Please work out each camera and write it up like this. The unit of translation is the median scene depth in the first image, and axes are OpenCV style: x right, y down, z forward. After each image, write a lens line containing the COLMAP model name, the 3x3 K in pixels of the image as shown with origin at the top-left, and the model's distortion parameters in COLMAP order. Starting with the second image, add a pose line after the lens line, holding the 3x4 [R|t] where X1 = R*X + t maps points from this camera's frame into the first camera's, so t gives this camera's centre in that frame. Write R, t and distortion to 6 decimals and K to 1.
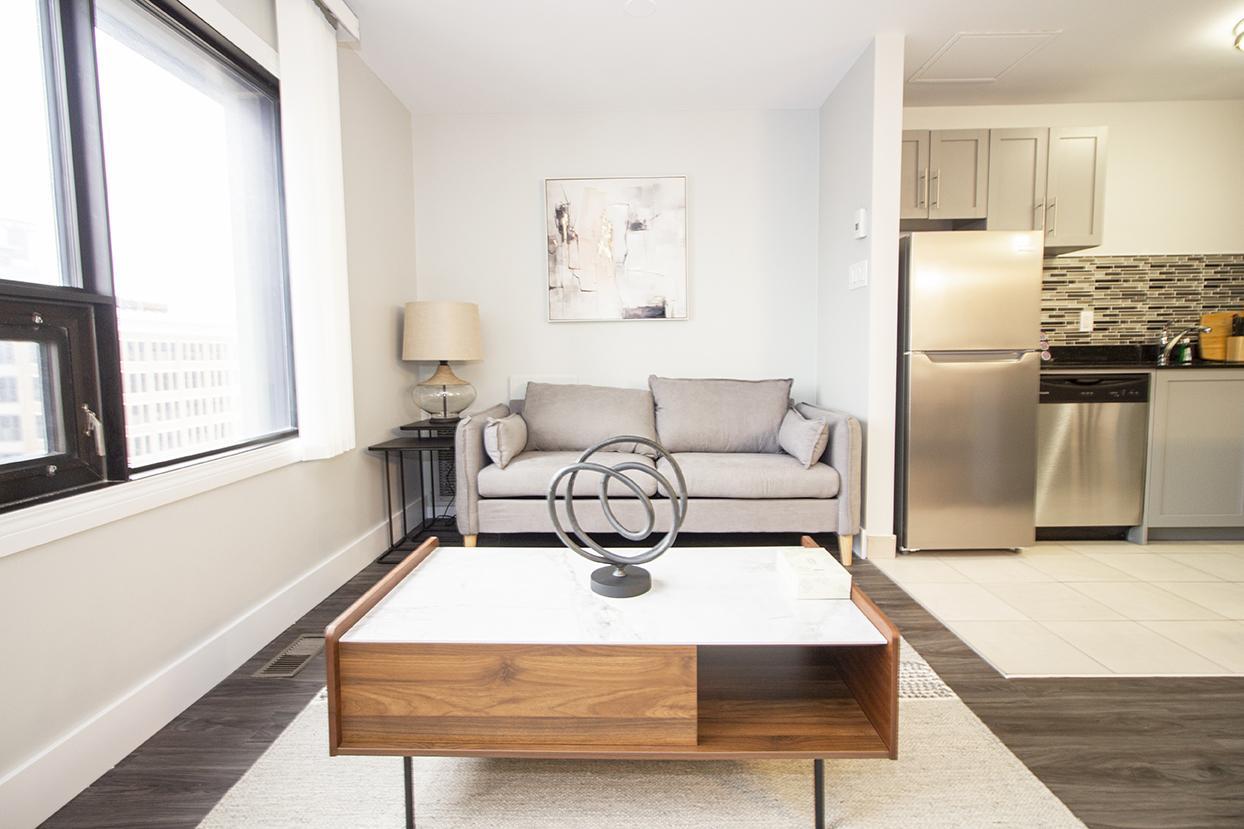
lens RADIAL K [[577.9, 0, 622.5], [0, 577.9, 396.4], [0, 0, 1]] dist [0.002844, 0.000138]
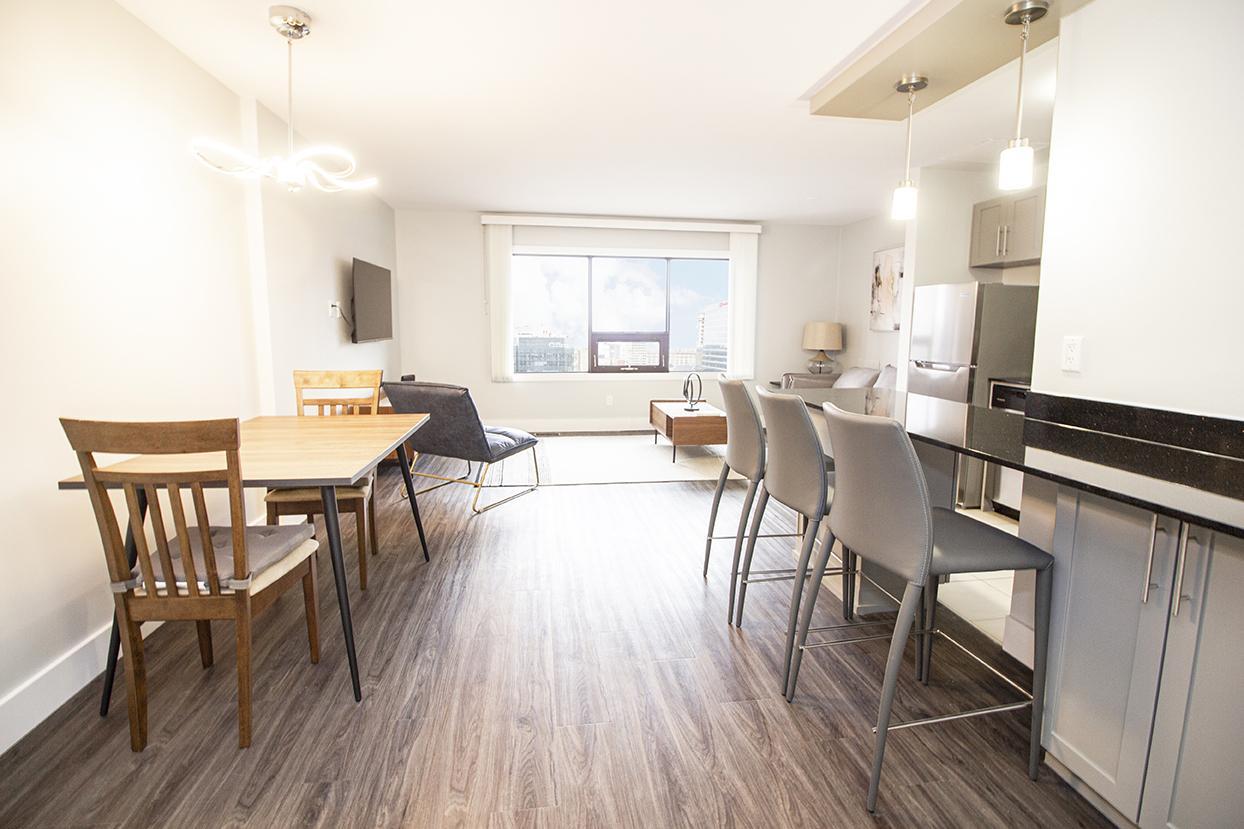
lens RADIAL K [[575.5, 0, 623.6], [0, 575.5, 395.3], [0, 0, 1]] dist [-0.015906, -0.000532]
pose [[0.165707, 0.133246, -0.977132, 1.557546], [-0.077627, 0.989518, 0.121771, -0.090139], [0.983115, 0.055674, 0.174313, -0.057732]]
